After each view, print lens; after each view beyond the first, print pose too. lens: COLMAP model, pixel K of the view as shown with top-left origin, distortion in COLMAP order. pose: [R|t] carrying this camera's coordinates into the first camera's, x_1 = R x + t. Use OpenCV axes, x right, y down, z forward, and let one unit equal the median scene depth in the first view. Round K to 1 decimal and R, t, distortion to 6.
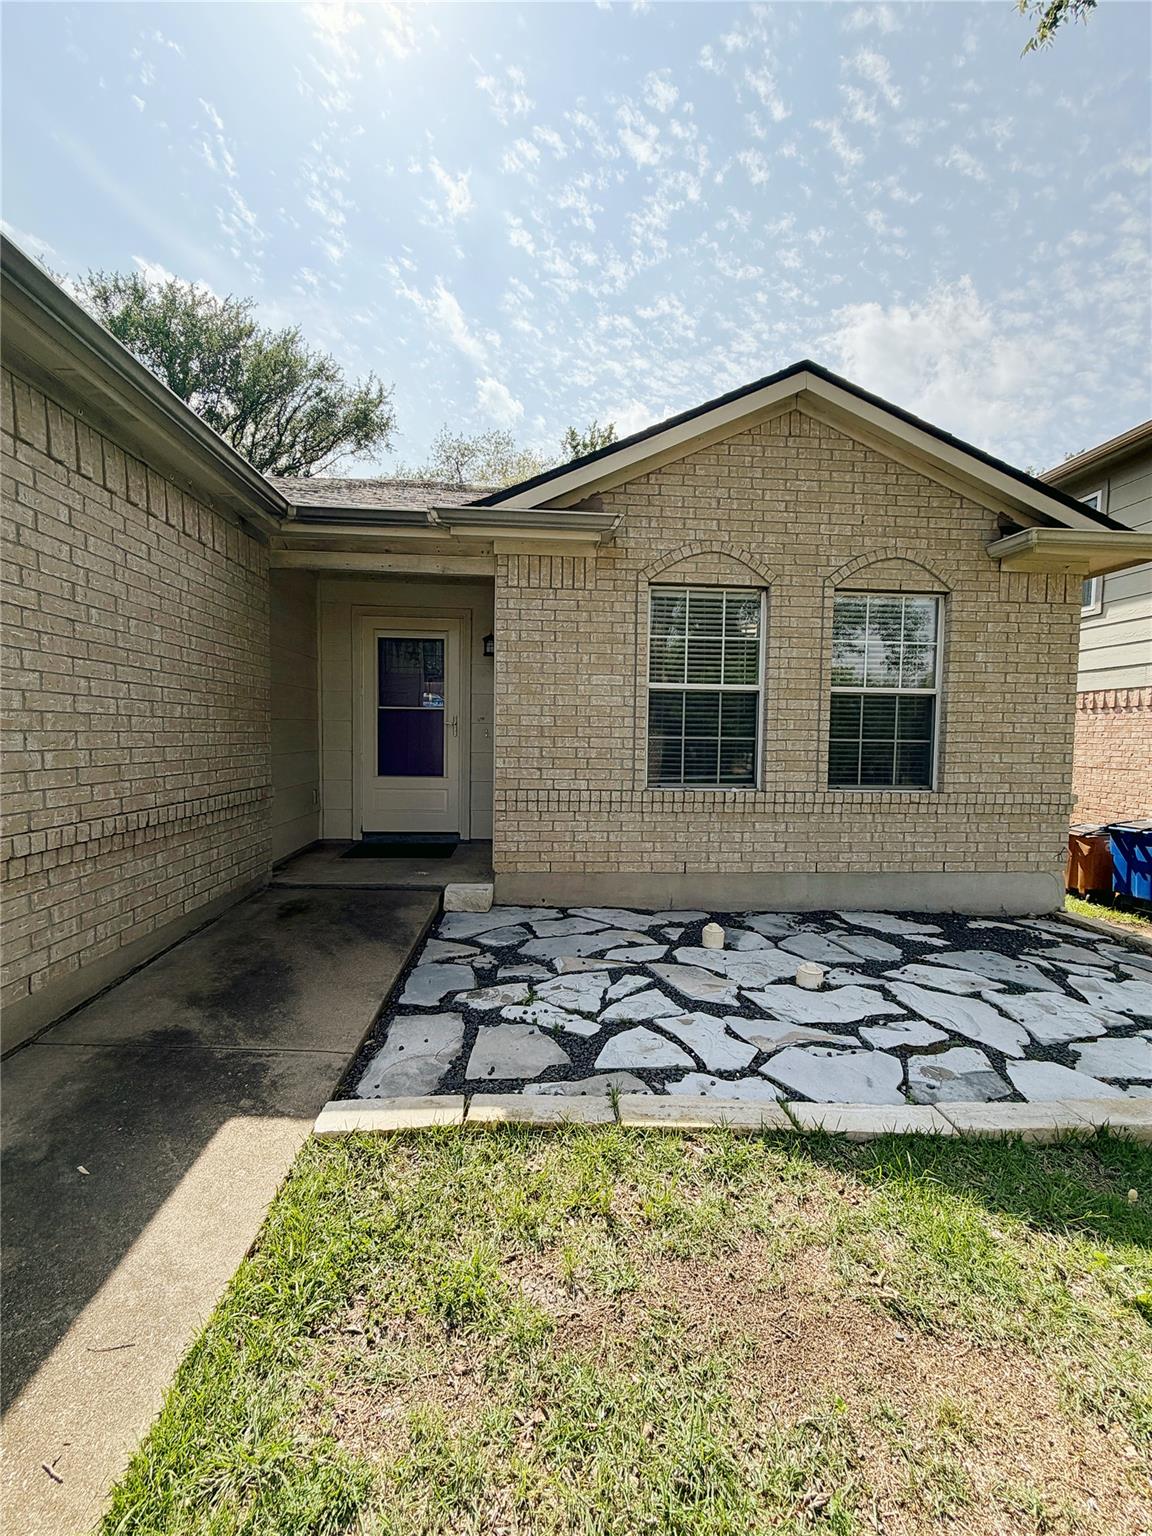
lens RADIAL K [[612.4, 0, 576.4], [0, 612.4, 759.4], [0, 0, 1]] dist [0.001232, -0.000302]
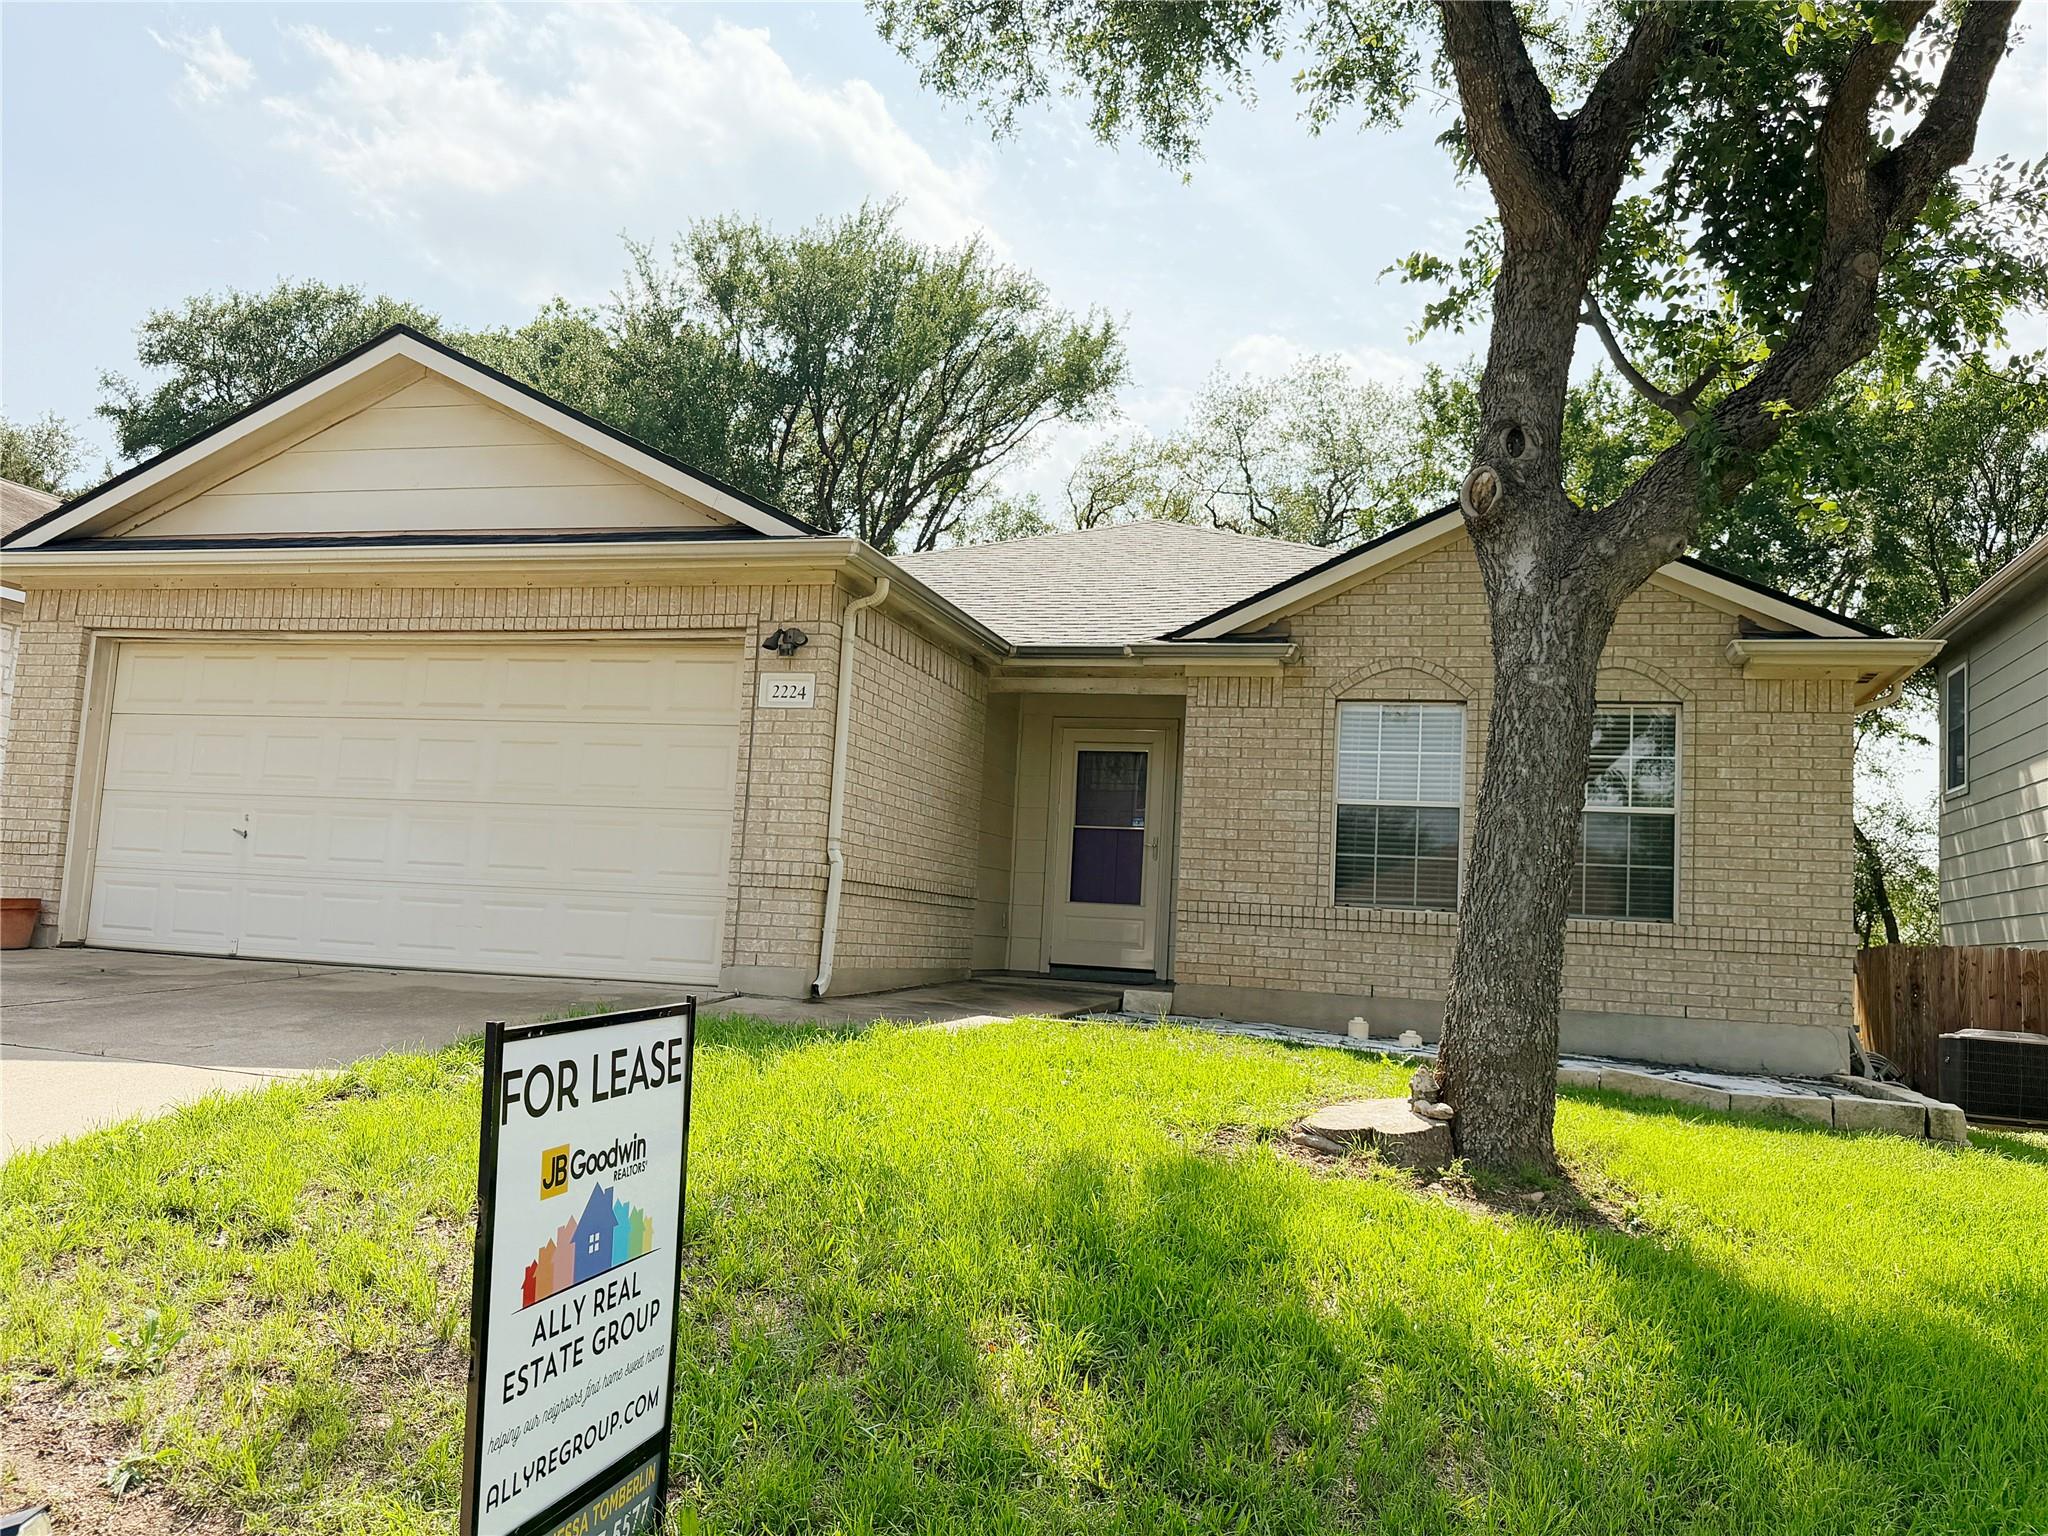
lens RADIAL K [[1597.2, 0, 1006.4], [0, 1597.2, 789.0], [0, 0, 1]] dist [0.073424, -0.046527]
pose [[0.936967, 0.005503, -0.349375, 0.507346], [-0.058611, 0.988184, -0.141620, 0.249445], [0.344468, 0.153171, 0.926218, -1.530446]]
